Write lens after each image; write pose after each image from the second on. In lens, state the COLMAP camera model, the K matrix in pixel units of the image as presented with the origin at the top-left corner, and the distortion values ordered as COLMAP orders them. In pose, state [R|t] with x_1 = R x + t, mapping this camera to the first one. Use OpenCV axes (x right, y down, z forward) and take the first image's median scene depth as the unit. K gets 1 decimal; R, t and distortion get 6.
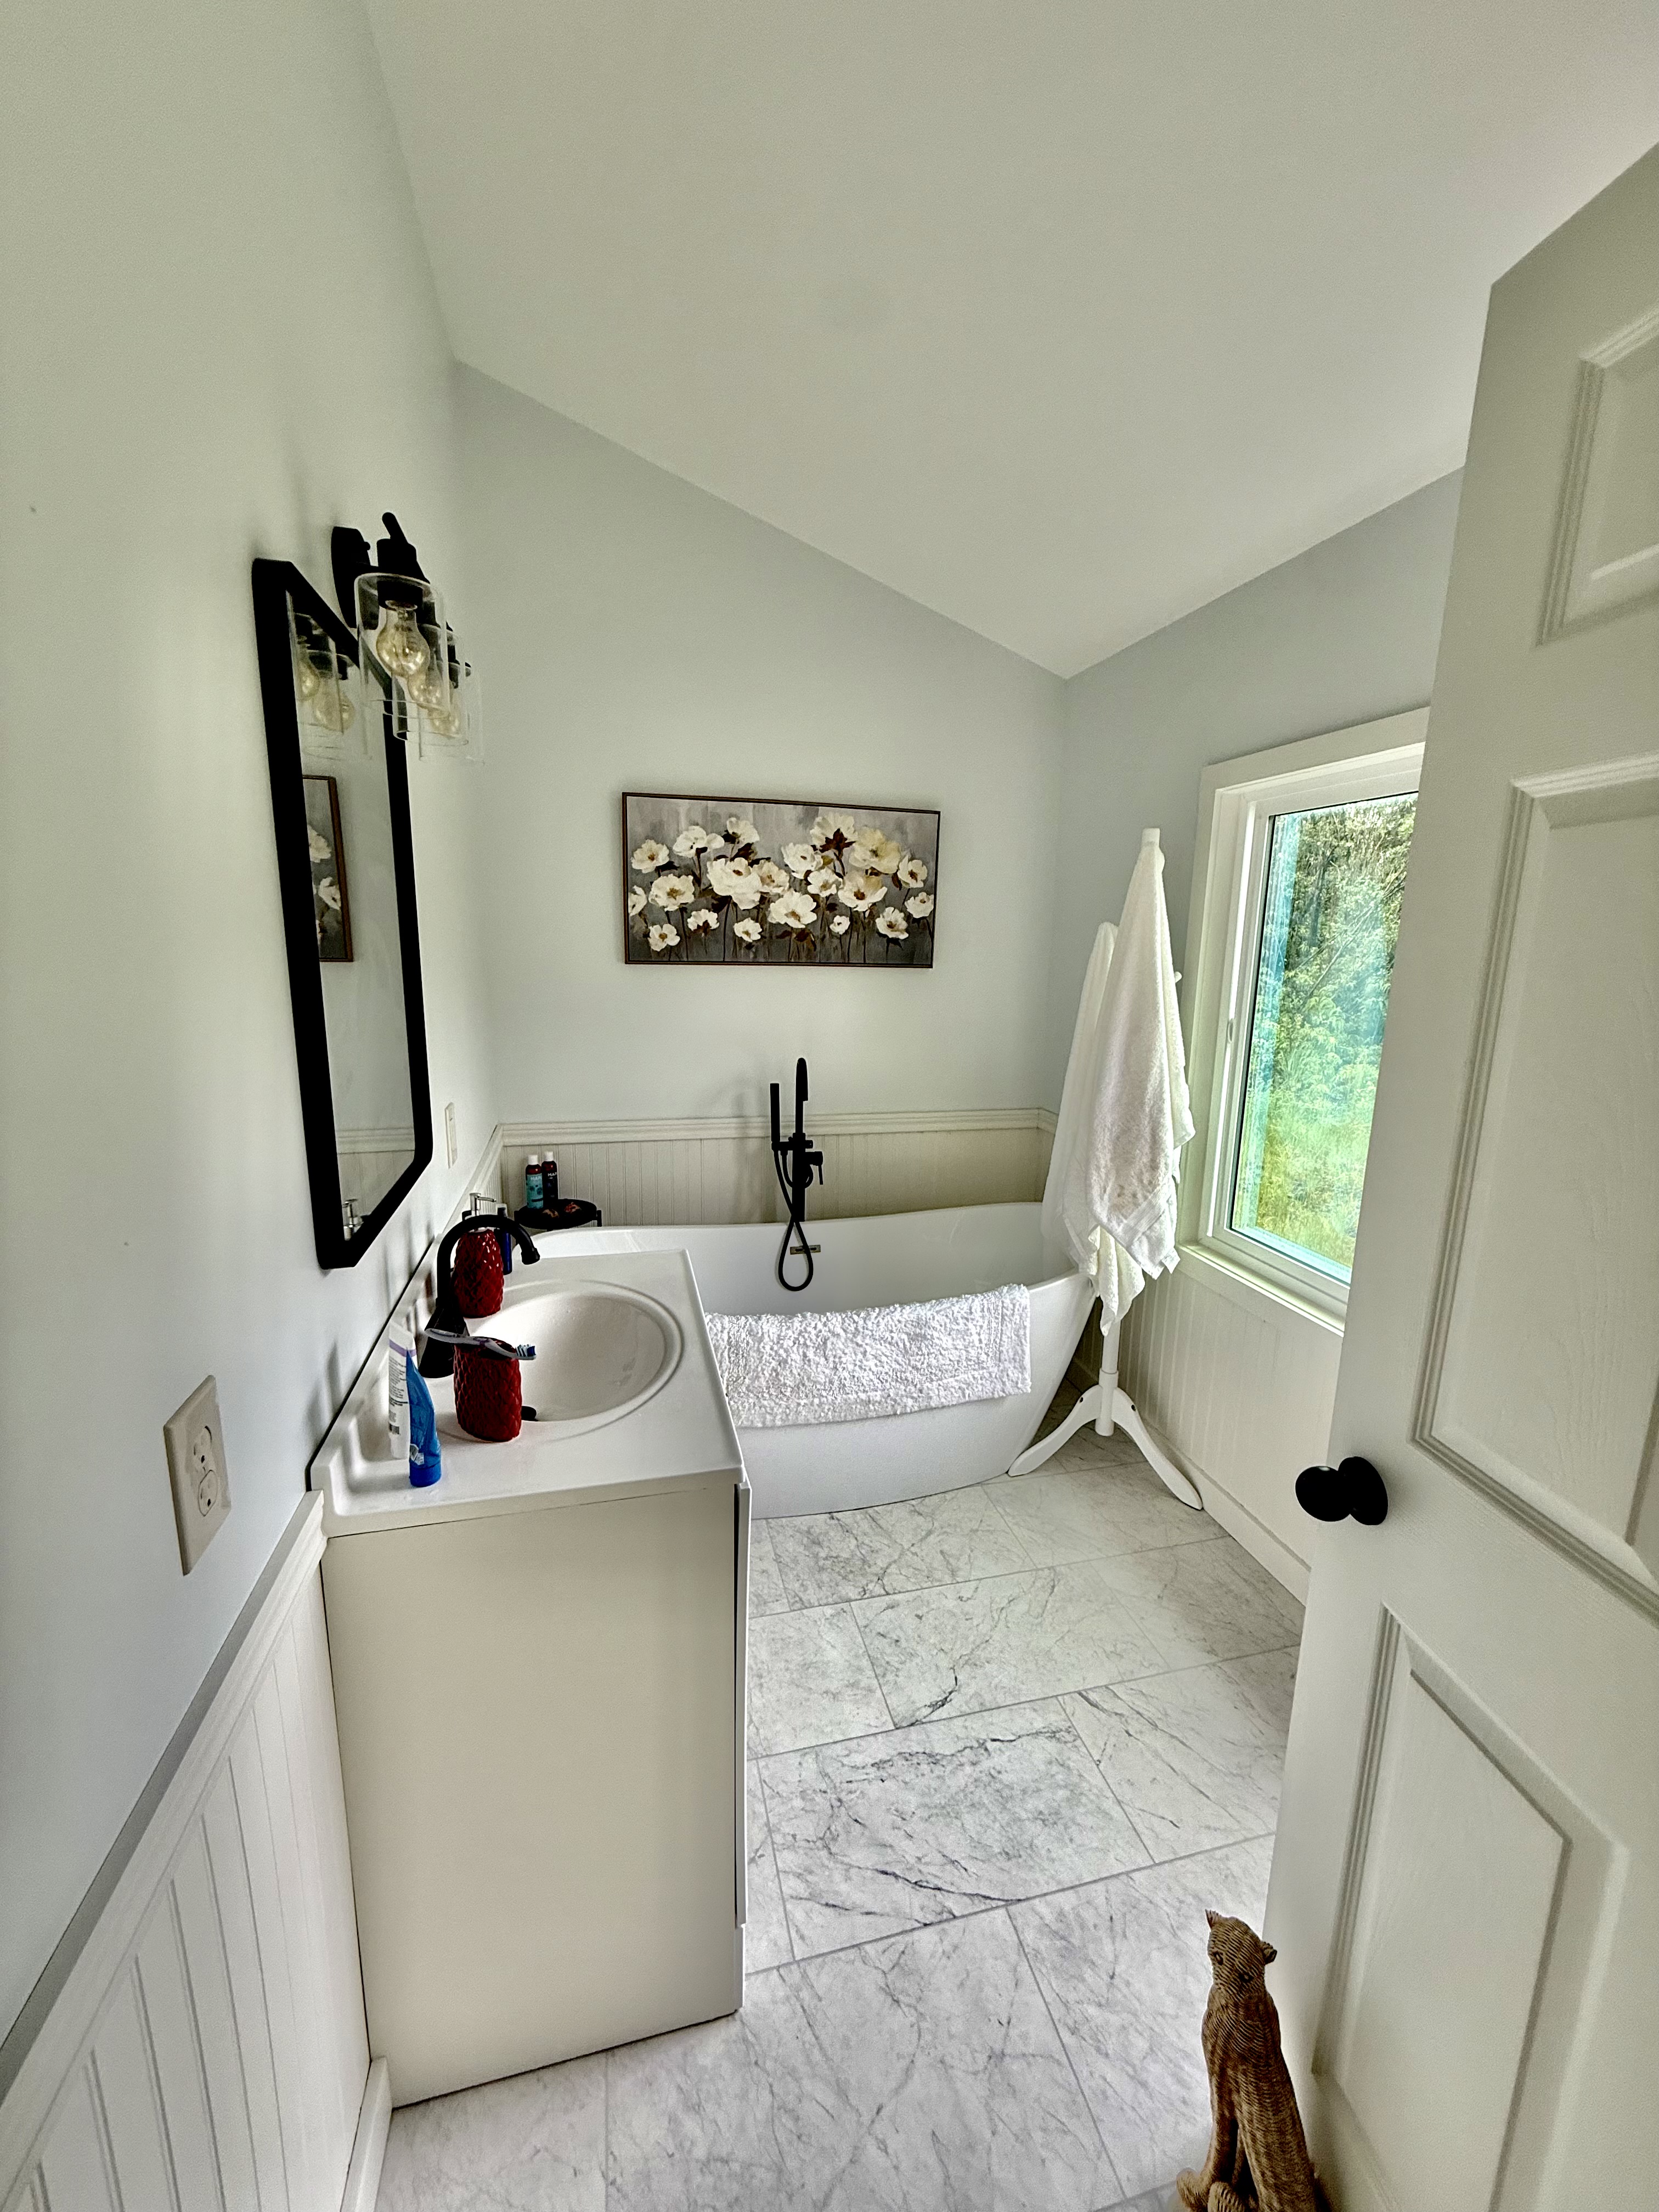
lens RADIAL K [[879.9, 0, 832.9], [0, 879.9, 1103.8], [0, 0, 1]] dist [-0.000379, -0.000227]
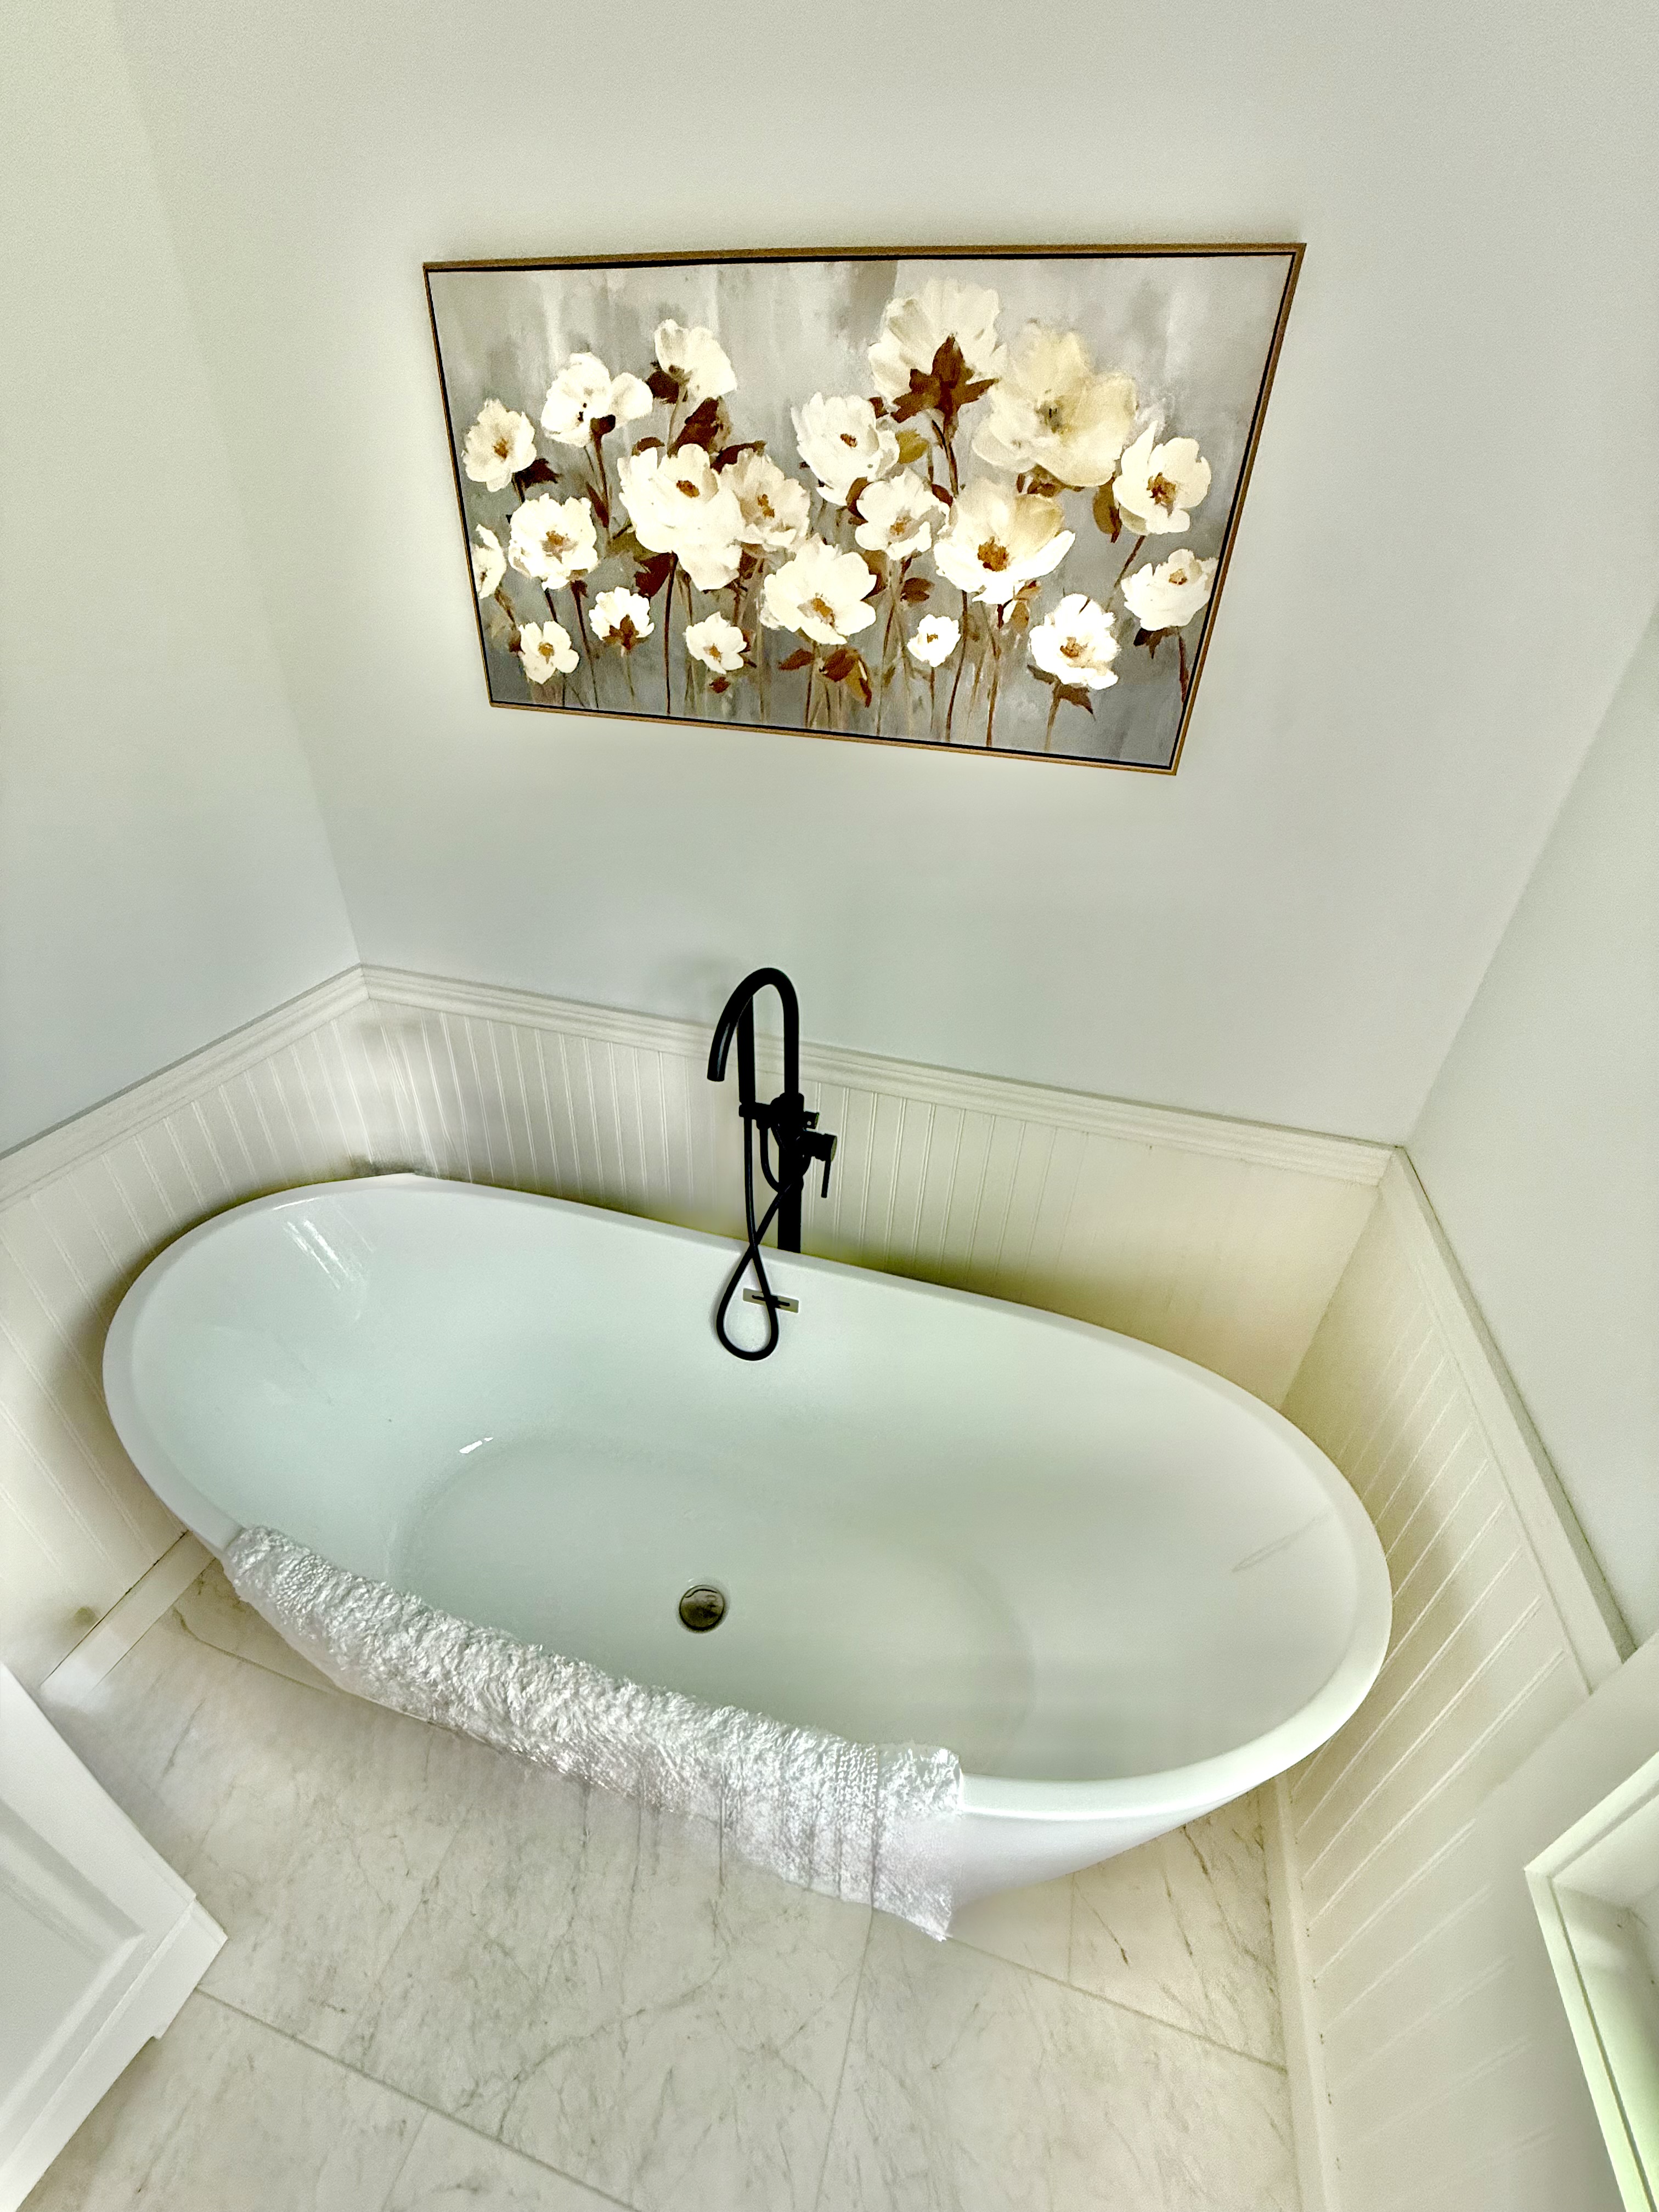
lens RADIAL K [[872.9, 0, 836.5], [0, 872.9, 1098.5], [0, 0, 1]] dist [-0.000334, 0.000176]
pose [[0.859548, 0.285022, -0.424192, 0.201717], [-0.122642, 0.920820, 0.370202, -0.157768], [0.496120, -0.266182, 0.826445, 0.613950]]
